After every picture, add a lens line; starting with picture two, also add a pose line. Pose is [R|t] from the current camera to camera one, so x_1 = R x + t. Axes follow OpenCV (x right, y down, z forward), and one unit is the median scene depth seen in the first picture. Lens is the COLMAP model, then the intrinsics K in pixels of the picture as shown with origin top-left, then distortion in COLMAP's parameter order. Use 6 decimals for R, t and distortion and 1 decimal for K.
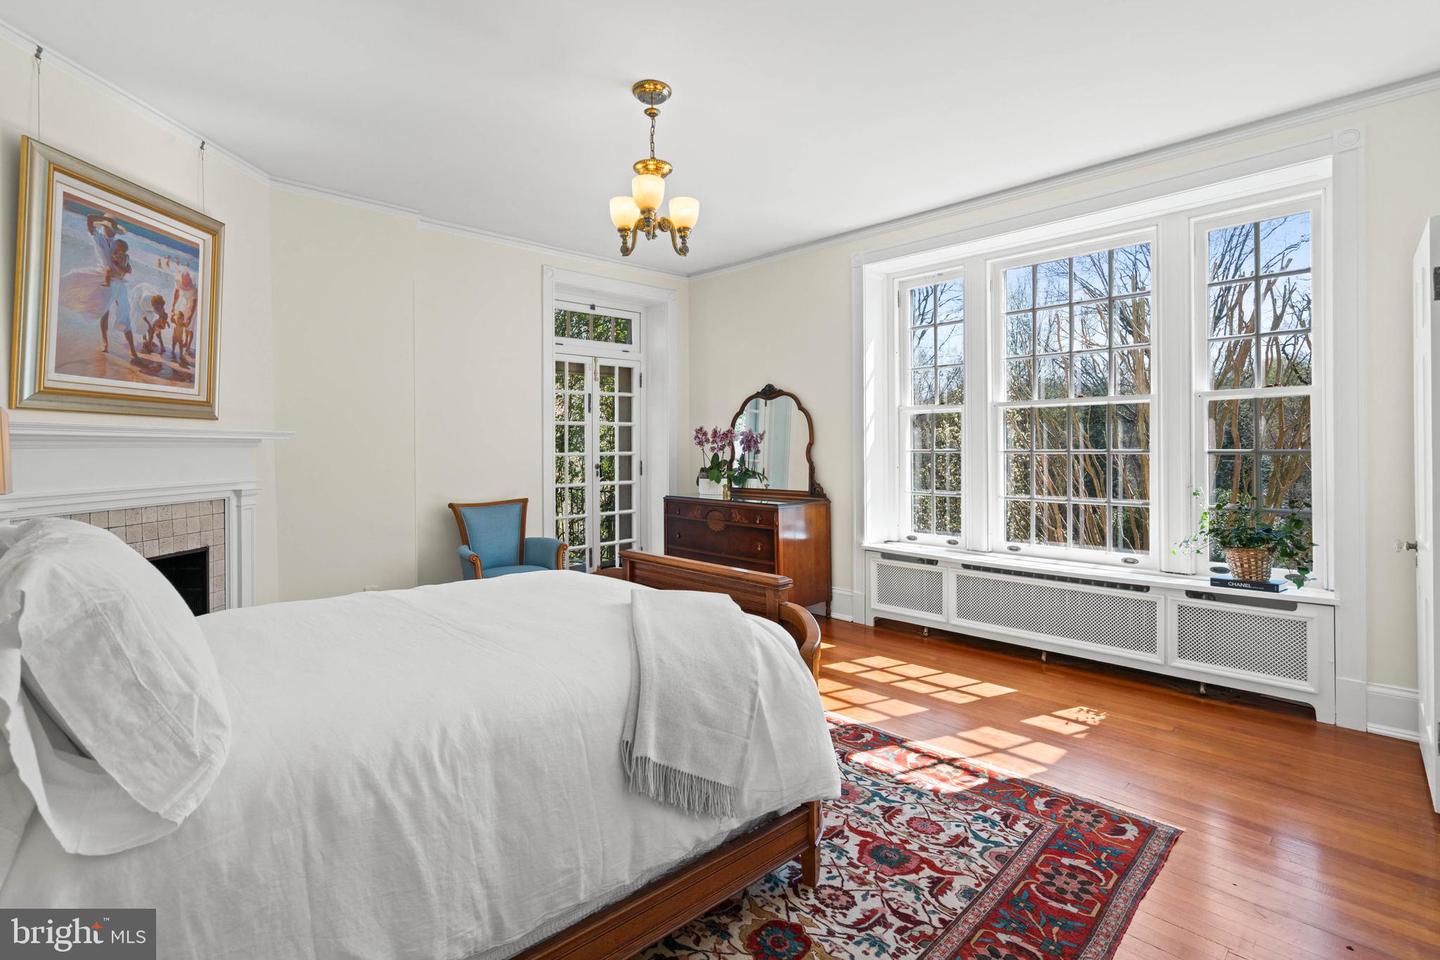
lens RADIAL K [[679.0, 0, 683.1], [0, 679.0, 449.7], [0, 0, 1]] dist [-0.000864, -0.000043]
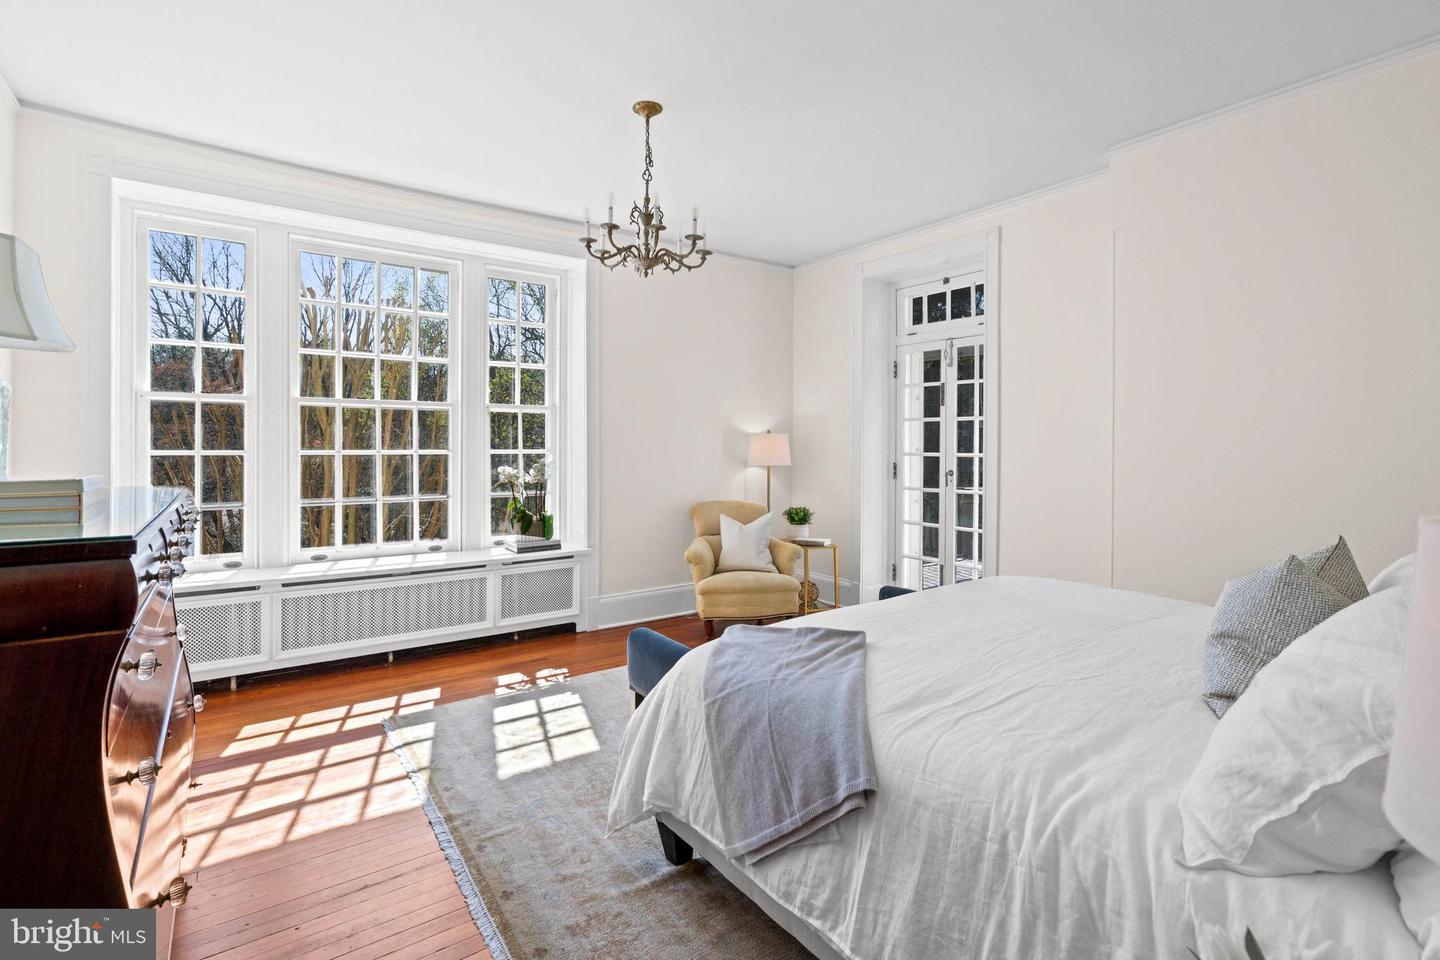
lens RADIAL K [[679.0, 0, 683.1], [0, 679.0, 449.7], [0, 0, 1]] dist [-0.000864, -0.000043]
pose [[0.130142, 0.004370, 0.991486, -0.409386], [-0.001201, 0.999990, -0.004249, 0.001782], [-0.991495, -0.000638, 0.130146, 0.444914]]
